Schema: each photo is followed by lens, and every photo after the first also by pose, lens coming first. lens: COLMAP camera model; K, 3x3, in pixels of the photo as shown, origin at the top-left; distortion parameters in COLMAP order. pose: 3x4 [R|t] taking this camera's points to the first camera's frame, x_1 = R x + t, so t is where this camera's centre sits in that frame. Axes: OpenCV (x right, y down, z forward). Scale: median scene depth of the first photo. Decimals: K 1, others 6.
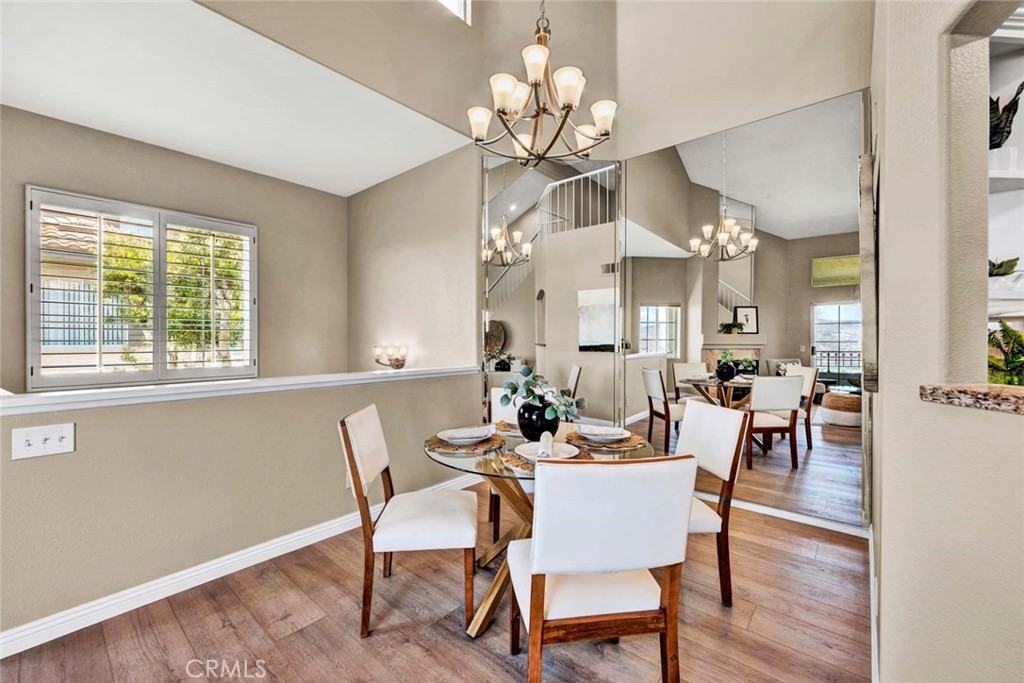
lens RADIAL K [[403.4, 0, 520.2], [0, 403.4, 339.7], [0, 0, 1]] dist [-0.002782, 0.000341]
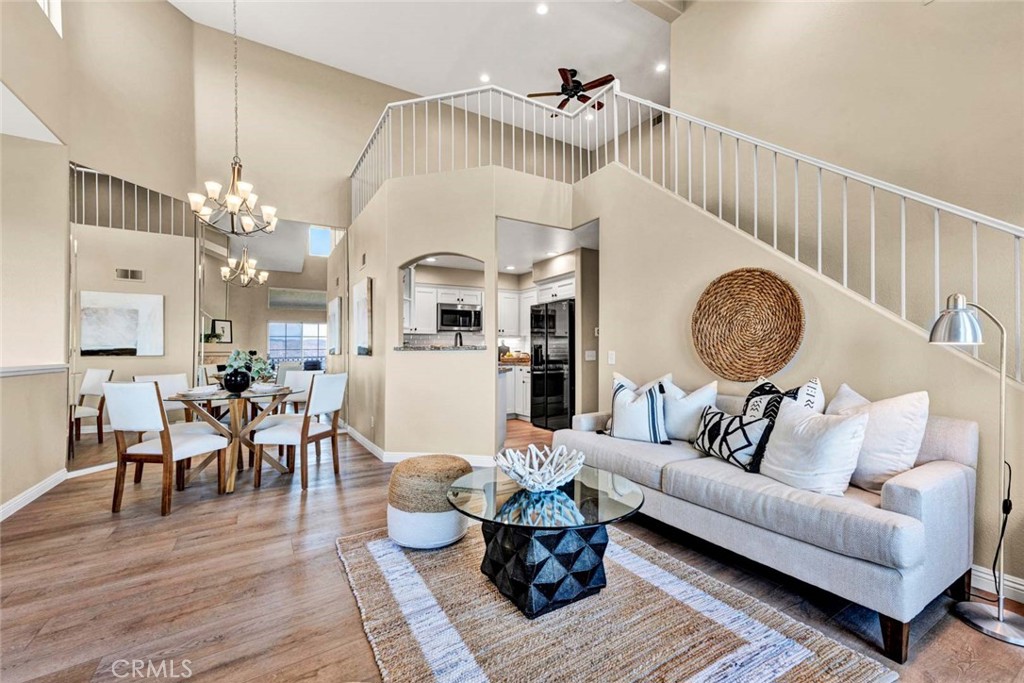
lens RADIAL K [[403.4, 0, 507.0], [0, 403.4, 345.5], [0, 0, 1]] dist [-0.002782, 0.000341]
pose [[0.306685, 0.010951, 0.951748, -0.537227], [0.011818, 0.999813, -0.015312, 0.036323], [-0.951738, 0.015944, 0.306498, -0.281621]]
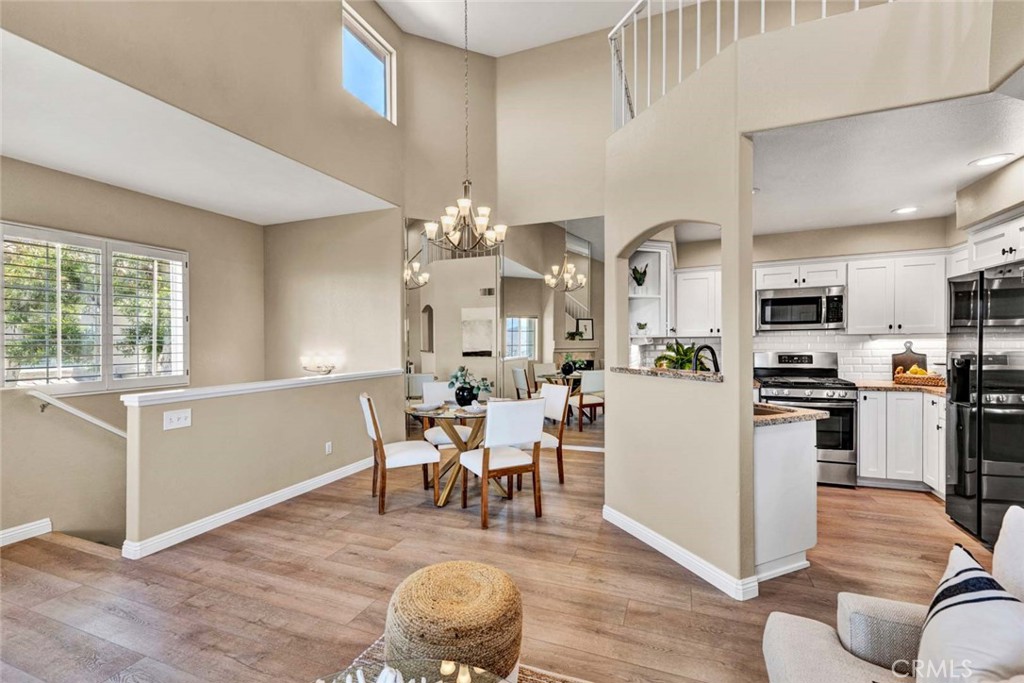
lens RADIAL K [[424.3, 0, 518.4], [0, 424.3, 339.4], [0, 0, 1]] dist [-0.000641, 0.000288]
pose [[0.945161, -0.008339, 0.326499, -0.148070], [0.011275, 0.999911, -0.007103, -0.016268], [-0.326411, 0.010394, 0.945171, -0.372051]]
